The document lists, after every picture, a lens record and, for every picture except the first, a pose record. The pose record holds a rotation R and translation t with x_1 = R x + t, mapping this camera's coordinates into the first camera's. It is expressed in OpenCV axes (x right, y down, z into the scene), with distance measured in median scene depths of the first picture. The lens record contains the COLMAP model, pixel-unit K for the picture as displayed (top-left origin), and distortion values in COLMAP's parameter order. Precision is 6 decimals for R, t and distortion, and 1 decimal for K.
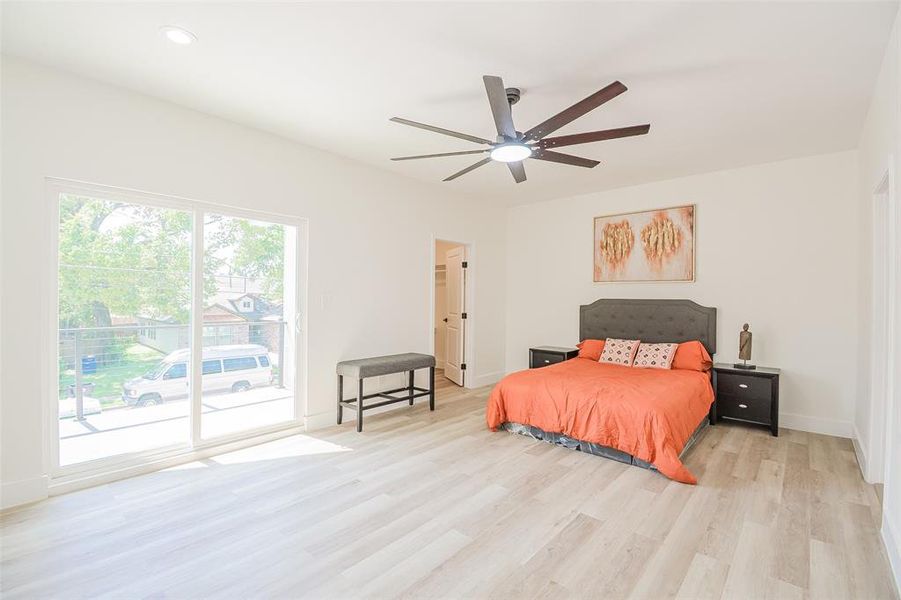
lens RADIAL K [[394.7, 0, 454.5], [0, 394.7, 297.5], [0, 0, 1]] dist [0.002247, -0.007329]
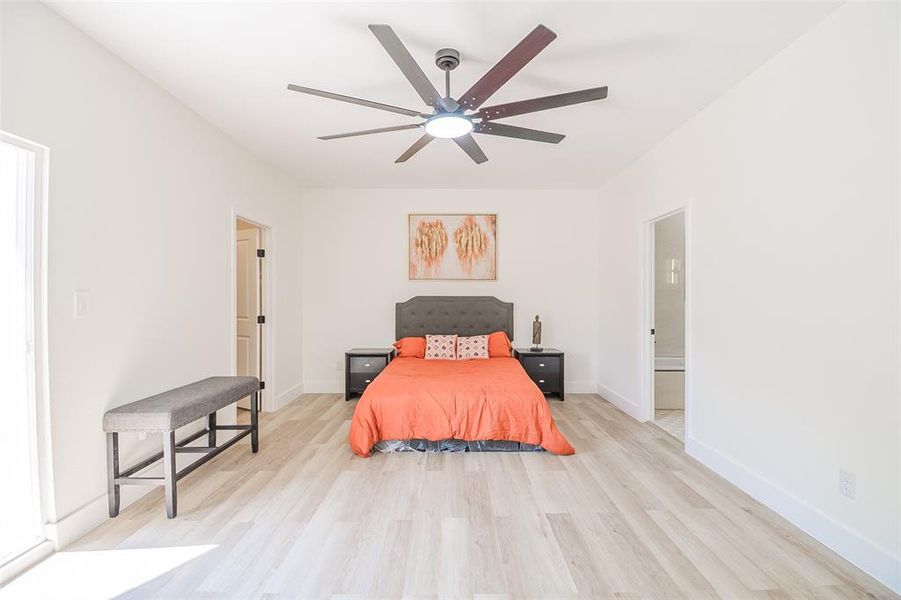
lens RADIAL K [[394.7, 0, 455.0], [0, 394.7, 296.7], [0, 0, 1]] dist [0.002247, -0.007329]
pose [[0.748991, -0.007827, 0.662533, -0.293414], [0.005342, 0.999969, 0.005773, -0.000810], [-0.662558, -0.000785, 0.749010, 0.244178]]
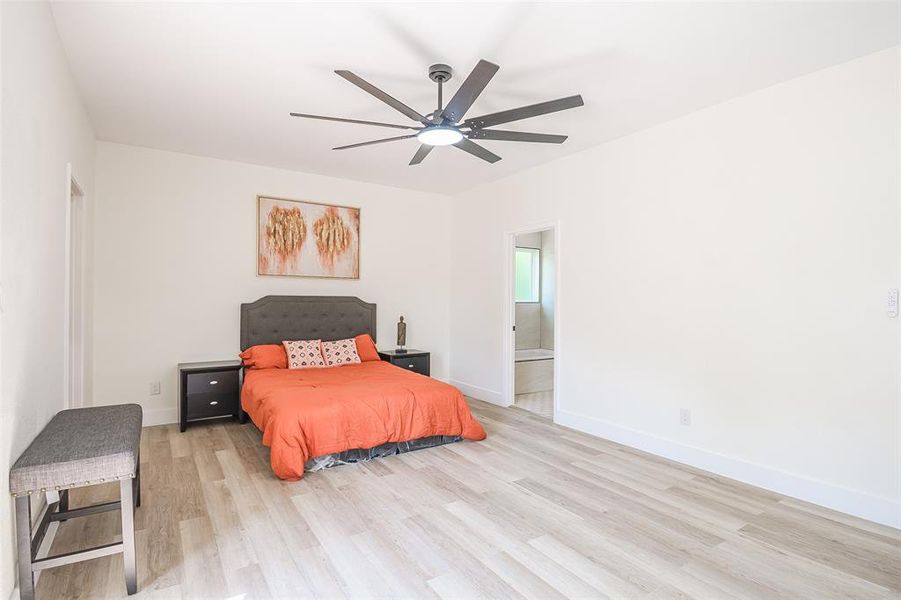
lens RADIAL K [[452.2, 0, 454.4], [0, 452.2, 295.8], [0, 0, 1]] dist [0.001514, -0.005855]
pose [[0.266857, -0.000493, 0.963736, -0.595386], [-0.007849, 0.999966, 0.002685, -0.002103], [-0.963704, -0.008281, 0.266844, 0.482171]]
